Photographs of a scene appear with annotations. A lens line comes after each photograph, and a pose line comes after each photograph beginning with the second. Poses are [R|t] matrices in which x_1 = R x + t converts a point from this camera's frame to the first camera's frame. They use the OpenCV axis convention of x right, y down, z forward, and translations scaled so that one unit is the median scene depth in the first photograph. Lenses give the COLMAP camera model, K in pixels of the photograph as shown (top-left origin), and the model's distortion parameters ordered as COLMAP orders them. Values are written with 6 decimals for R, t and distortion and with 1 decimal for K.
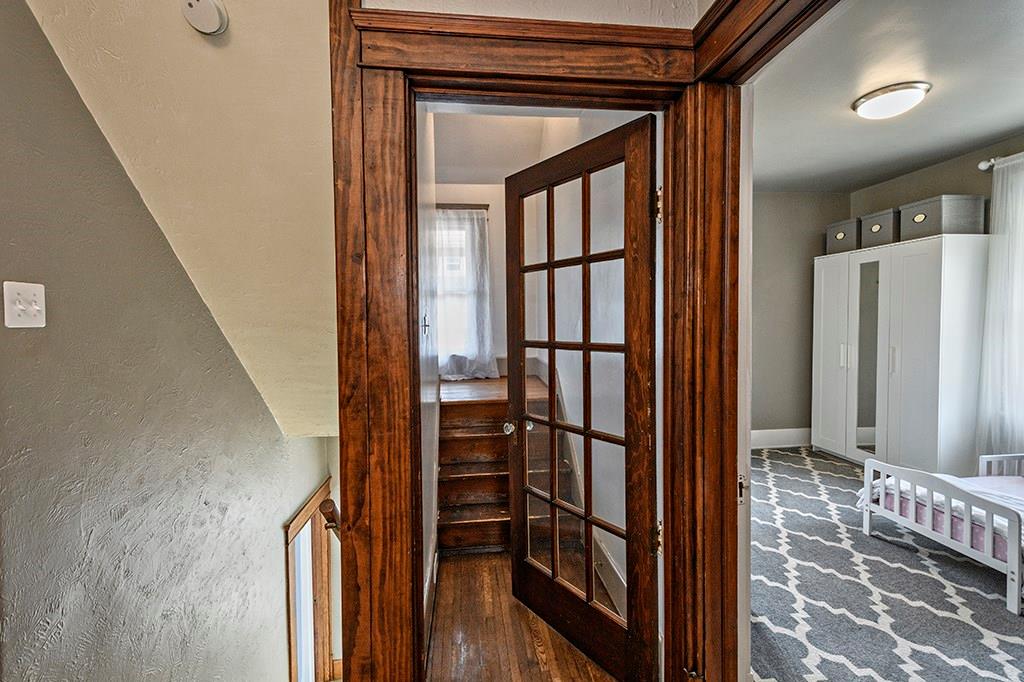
lens RADIAL K [[448.6, 0, 501.2], [0, 448.6, 338.4], [0, 0, 1]] dist [0.006230, -0.000142]
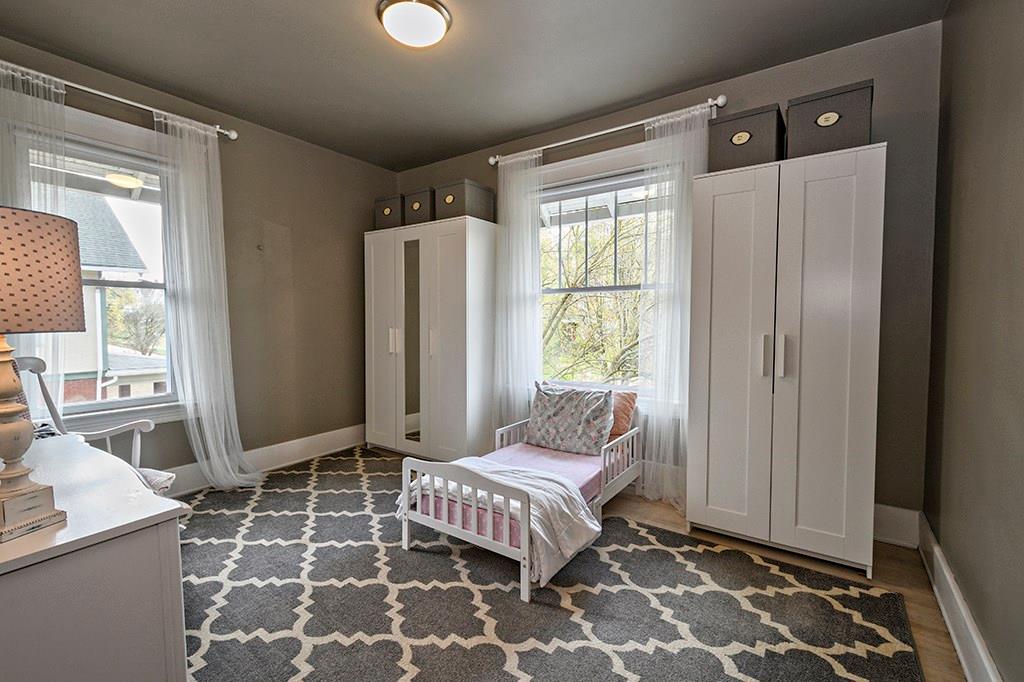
lens RADIAL K [[448.6, 0, 509.6], [0, 448.6, 333.7], [0, 0, 1]] dist [0.006230, -0.000142]
pose [[0.650251, -0.007722, 0.759680, 0.316454], [0.018005, 0.999824, -0.005248, 0.048951], [-0.759506, 0.017090, 0.650276, 0.318036]]
